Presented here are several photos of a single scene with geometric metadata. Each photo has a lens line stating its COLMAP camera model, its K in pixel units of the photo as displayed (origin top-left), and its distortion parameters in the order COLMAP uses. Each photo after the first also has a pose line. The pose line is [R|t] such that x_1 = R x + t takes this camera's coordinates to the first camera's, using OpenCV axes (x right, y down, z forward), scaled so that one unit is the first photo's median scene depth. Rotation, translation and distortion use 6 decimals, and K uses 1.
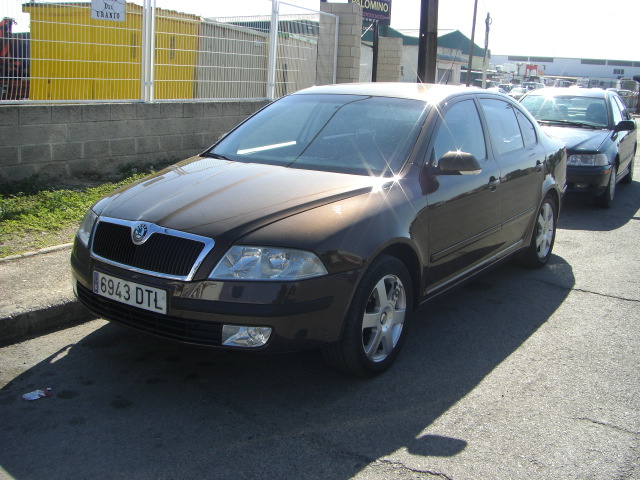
lens RADIAL K [[718.3, 0, 319.4], [0, 718.3, 239.4], [0, 0, 1]] dist [-0.140338, 0.000000]
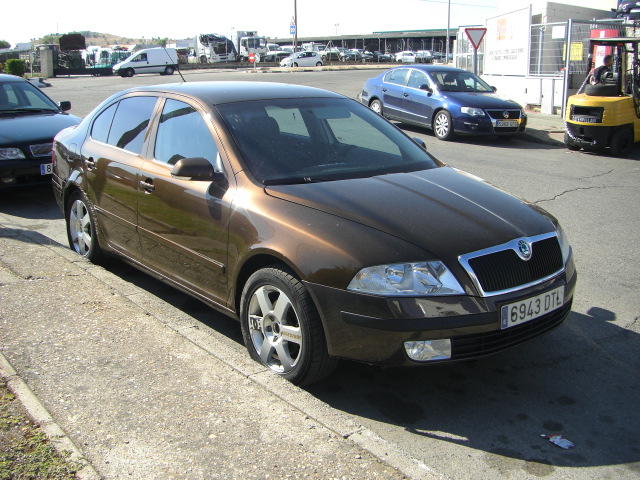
lens RADIAL K [[718.3, 0, 321.8], [0, 718.3, 237.8], [0, 0, 1]] dist [-0.140338, 0.000000]
pose [[0.258616, -0.255311, 0.931630, -1.275656], [0.209532, 0.956304, 0.203908, -0.293982], [-0.942981, 0.142472, 0.300812, 0.964362]]
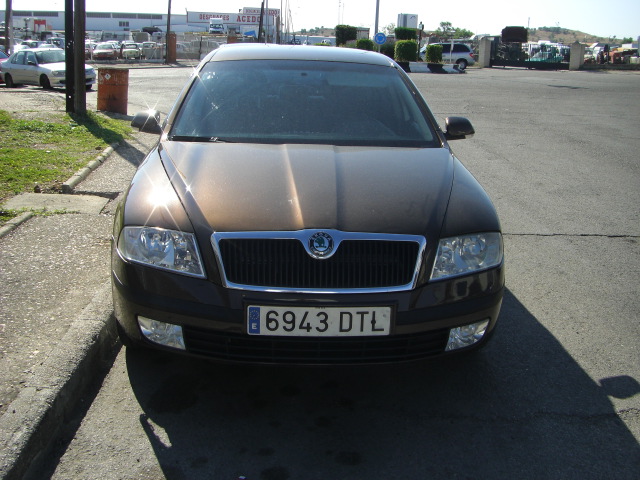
lens RADIAL K [[718.3, 0, 317.6], [0, 718.3, 239.1], [0, 0, 1]] dist [-0.140338, 0.000000]
pose [[0.782085, -0.162485, 0.601616, -0.729454], [0.124497, 0.986687, 0.104643, -0.097886], [-0.610610, -0.006941, 0.791901, 0.375026]]
